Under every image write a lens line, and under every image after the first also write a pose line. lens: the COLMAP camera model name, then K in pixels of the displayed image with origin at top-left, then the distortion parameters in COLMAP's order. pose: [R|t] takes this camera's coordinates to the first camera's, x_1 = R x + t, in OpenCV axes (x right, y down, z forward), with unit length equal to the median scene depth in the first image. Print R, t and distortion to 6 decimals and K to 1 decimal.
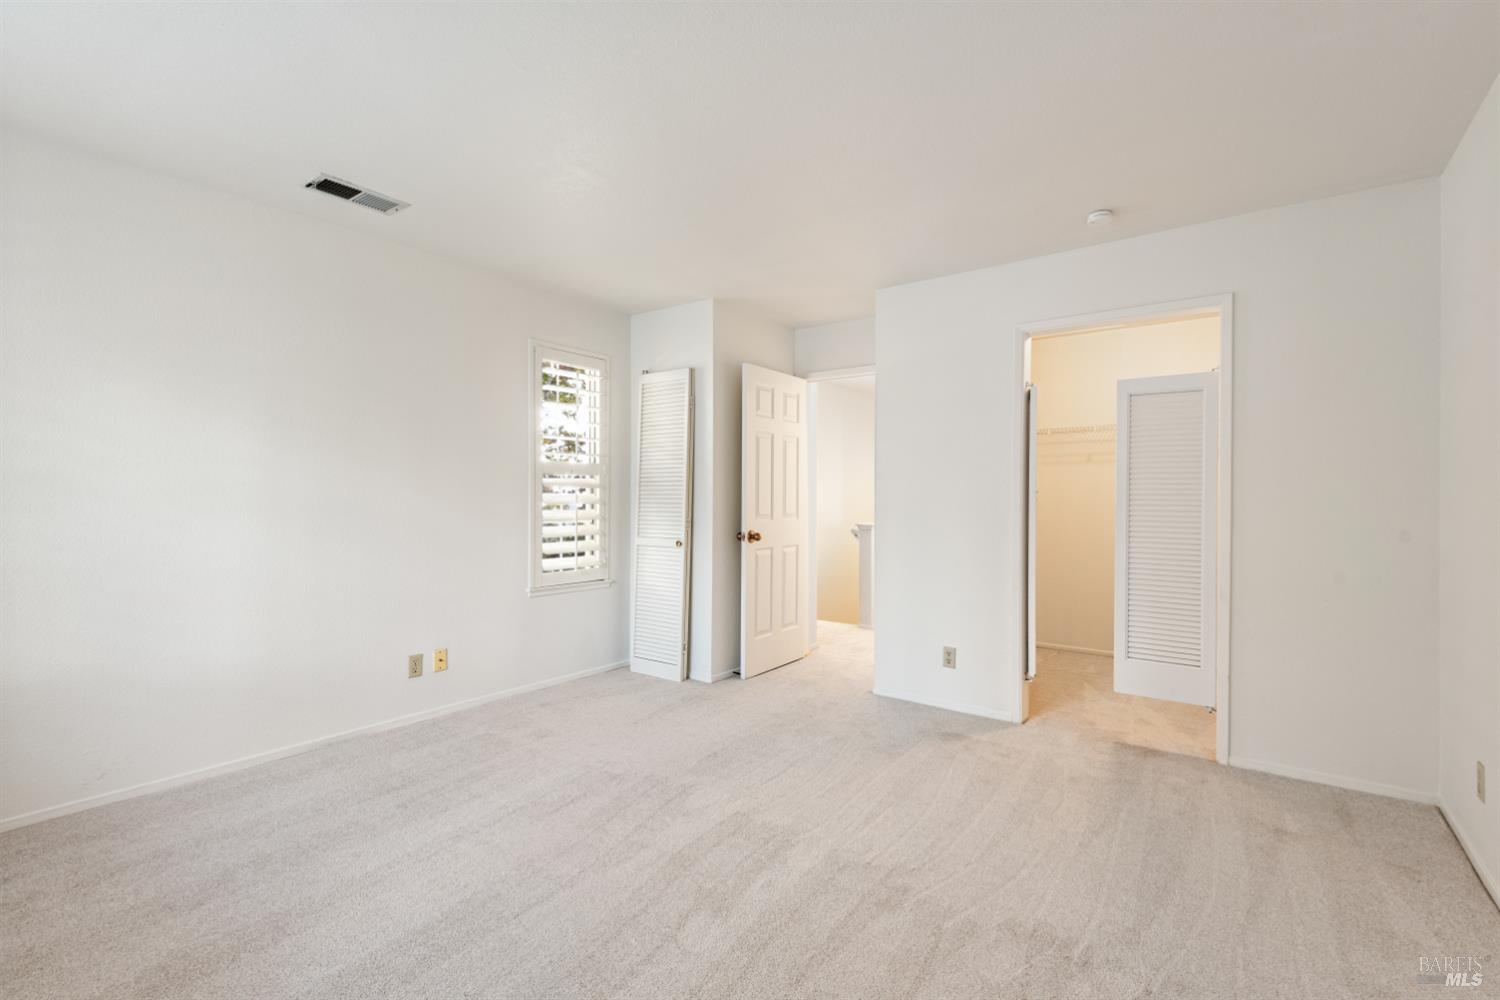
lens RADIAL K [[681.3, 0, 741.6], [0, 681.3, 483.9], [0, 0, 1]] dist [0.029404, -0.013340]
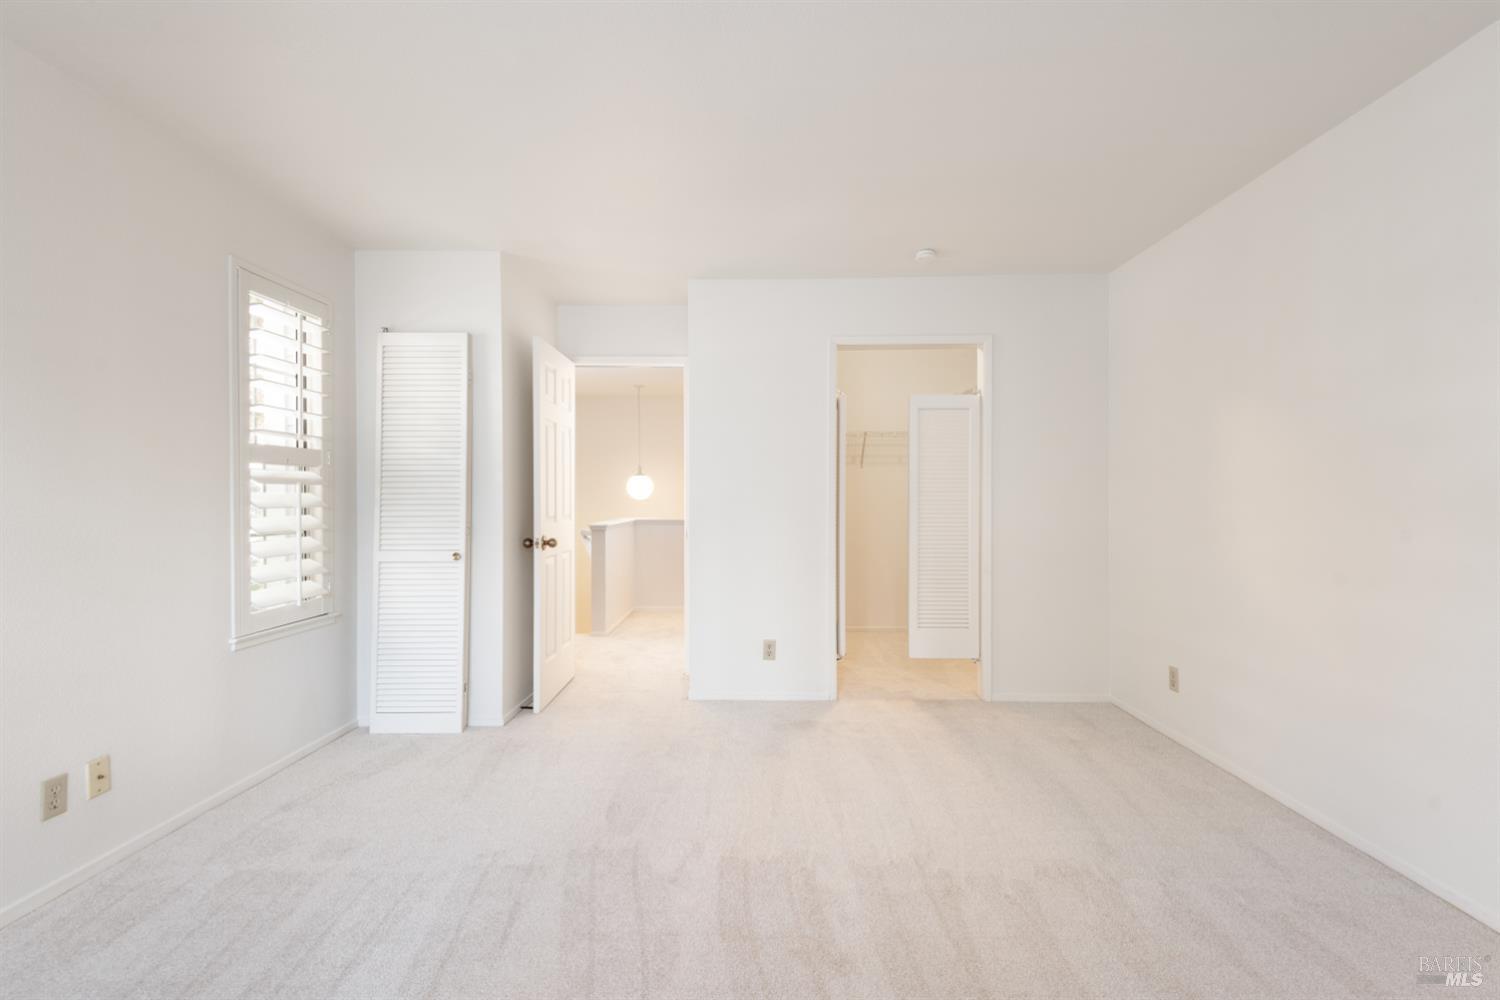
lens RADIAL K [[681.3, 0, 813.3], [0, 681.3, 485.7], [0, 0, 1]] dist [0.029404, -0.013340]
pose [[0.805251, 0.001275, 0.592933, -0.244012], [-0.005036, 0.999976, 0.004688, 0.000995], [-0.592913, -0.006761, 0.805238, 0.132181]]
